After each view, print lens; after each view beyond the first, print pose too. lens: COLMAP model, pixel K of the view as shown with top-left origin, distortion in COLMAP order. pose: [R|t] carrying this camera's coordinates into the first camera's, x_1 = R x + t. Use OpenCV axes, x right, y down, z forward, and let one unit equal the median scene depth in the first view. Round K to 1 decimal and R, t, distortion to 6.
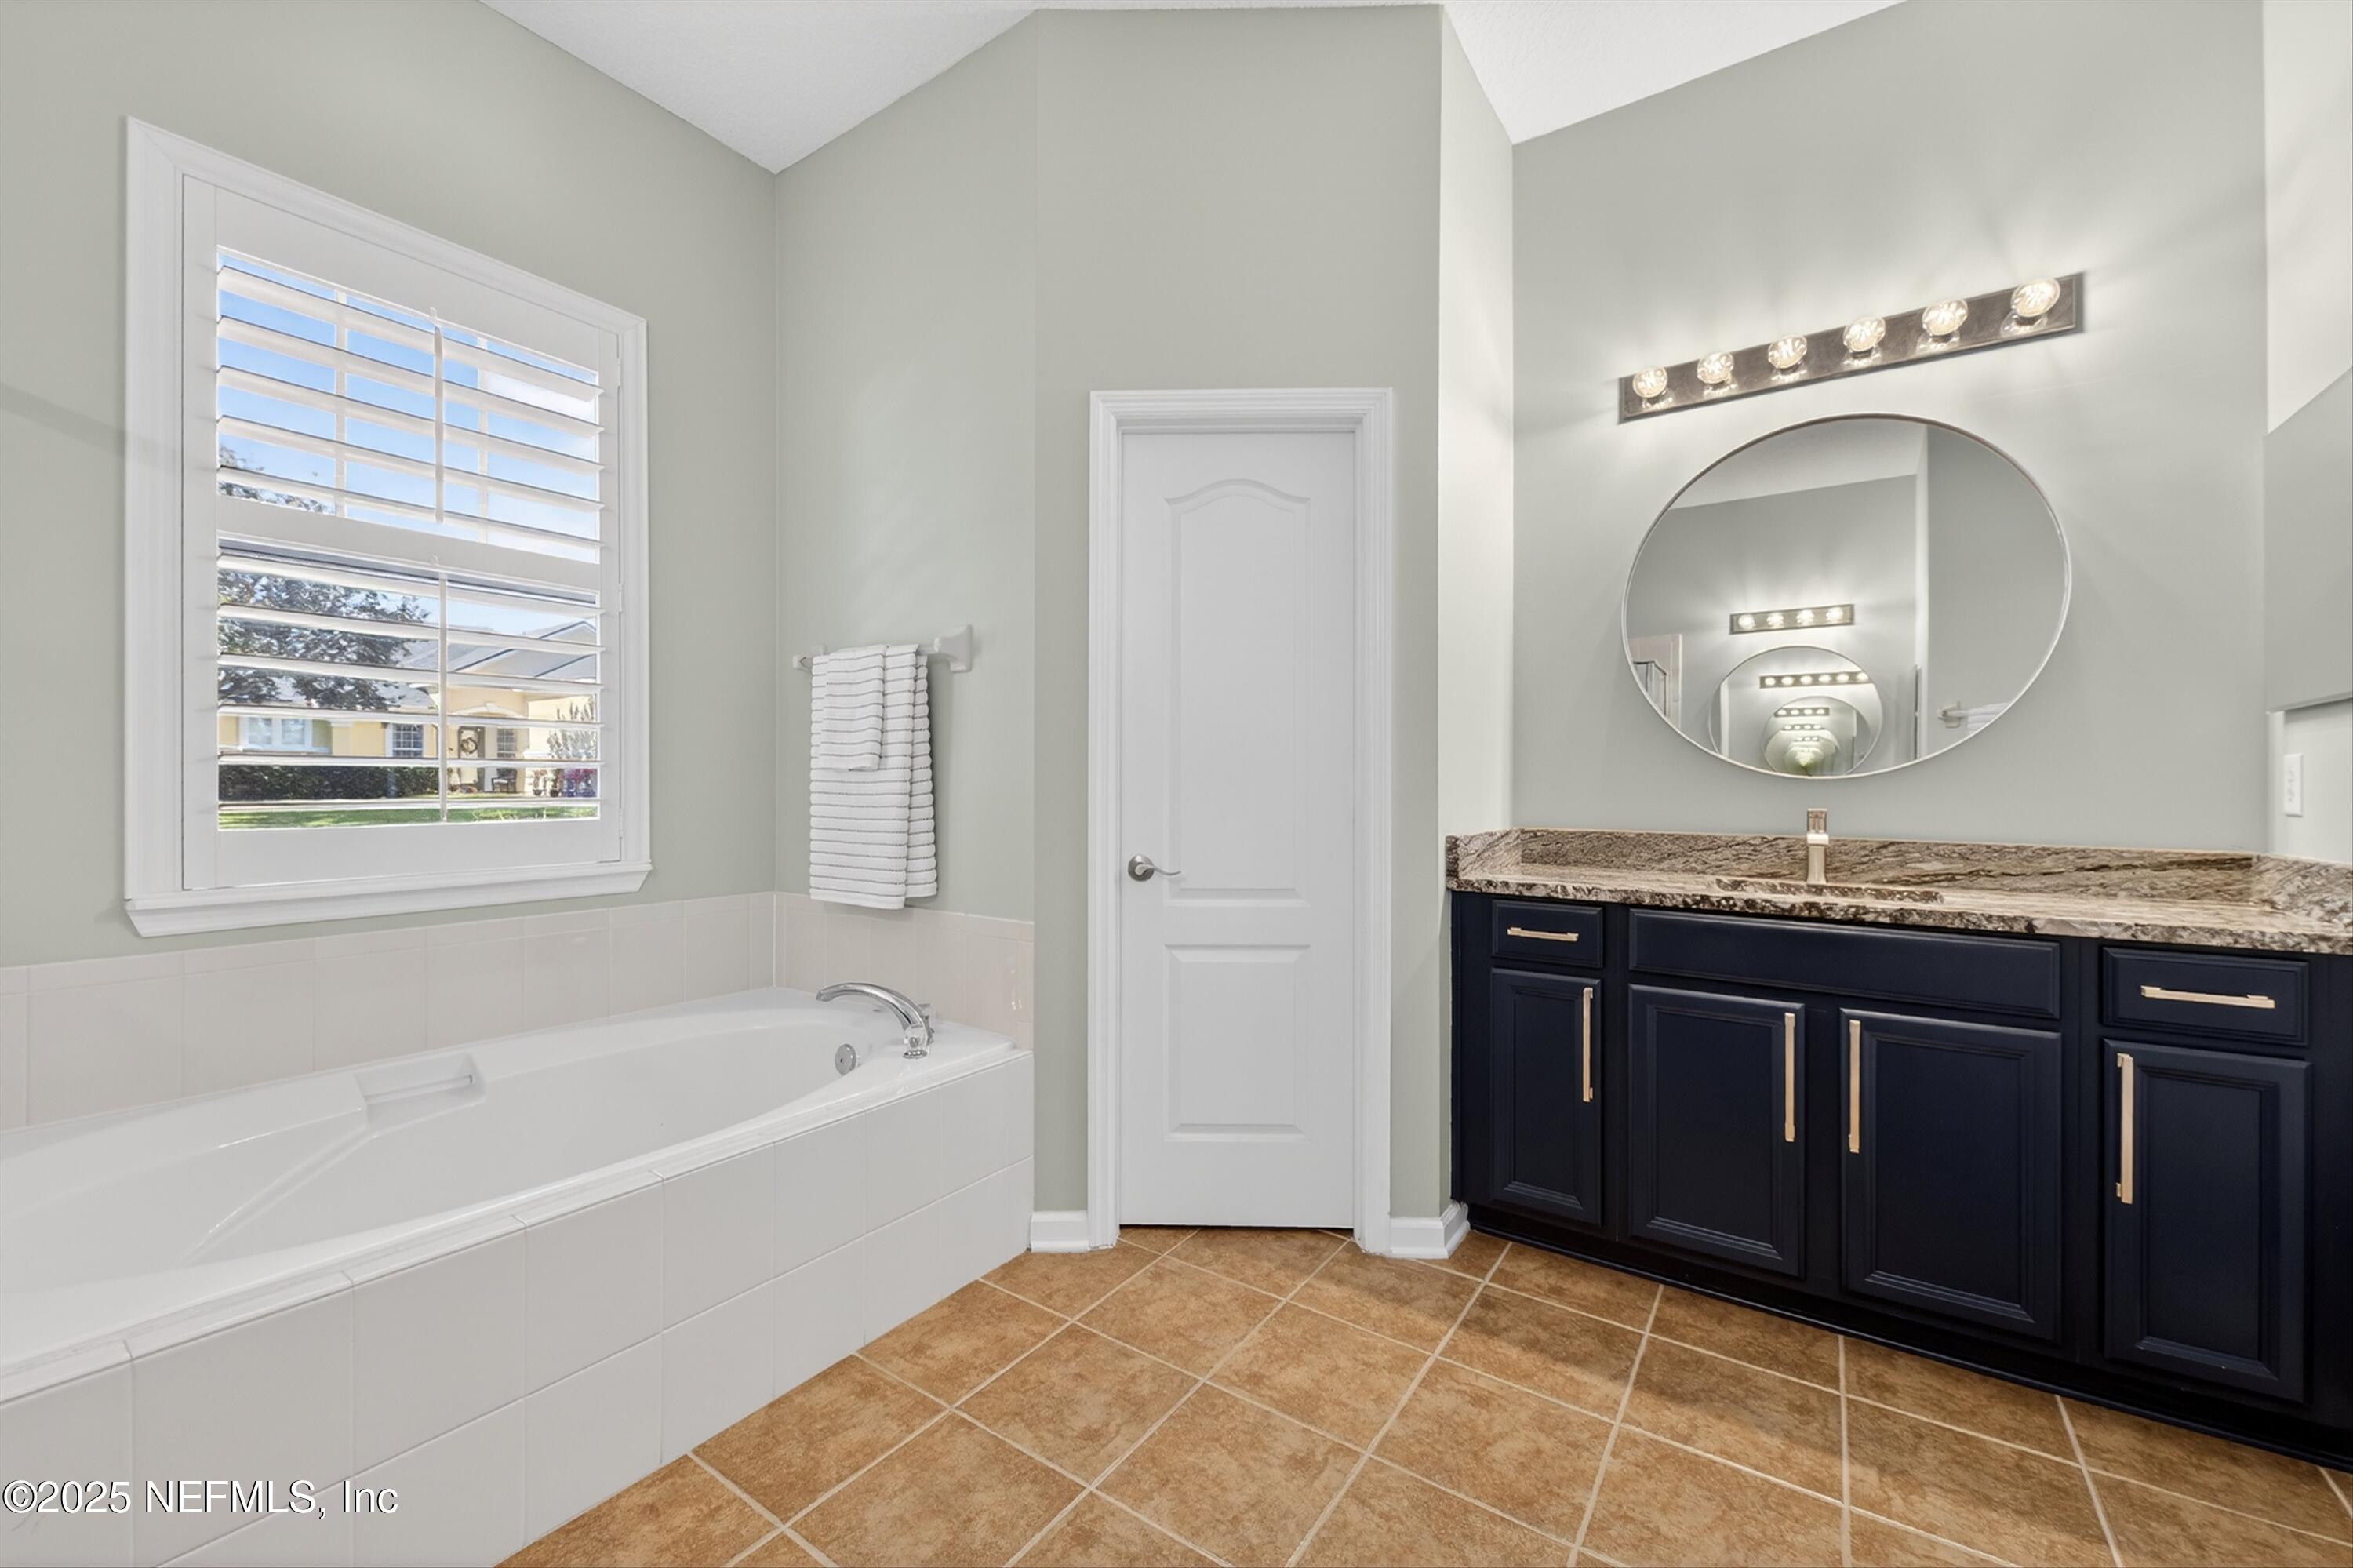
lens RADIAL K [[922.7, 0, 1179.0], [0, 922.7, 783.9], [0, 0, 1]] dist [0.002974, -0.003380]
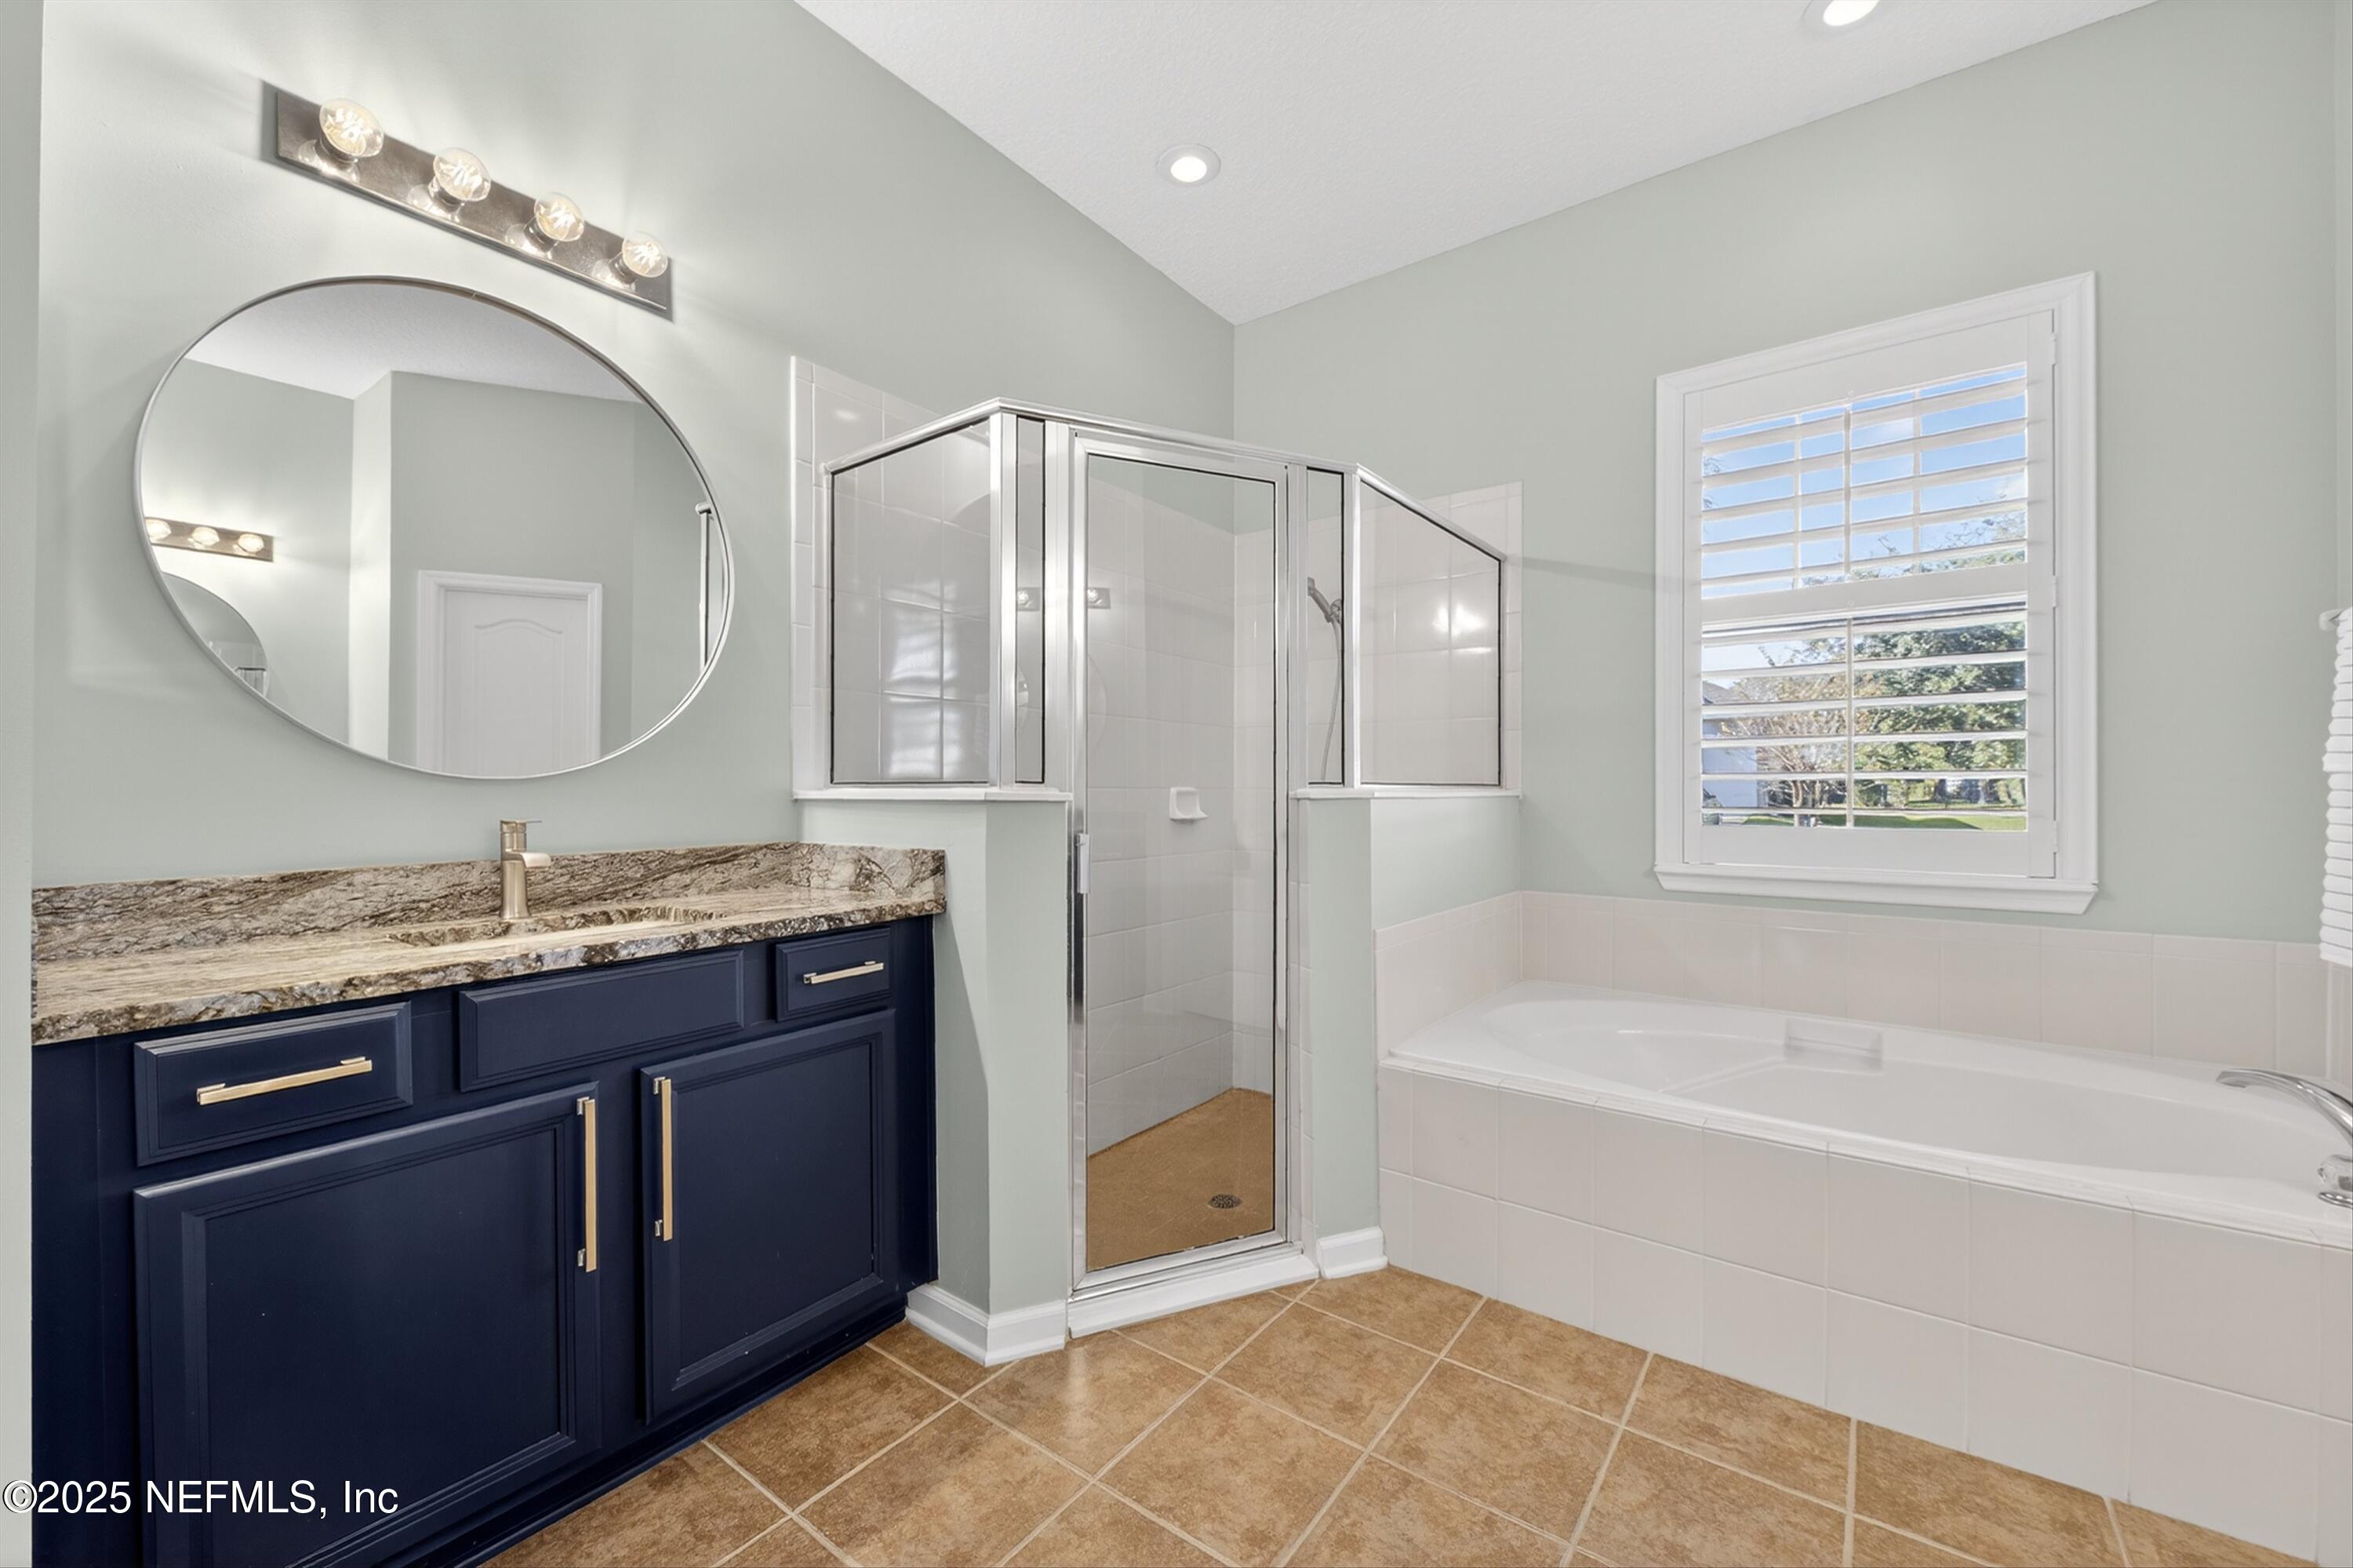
lens RADIAL K [[922.7, 0, 1178.4], [0, 922.7, 790.4], [0, 0, 1]] dist [0.002974, -0.003380]
pose [[-0.030054, -0.002773, -0.999544, 0.504327], [0.001519, 0.999995, -0.002820, -0.003333], [0.999547, -0.001603, -0.030049, 0.222270]]
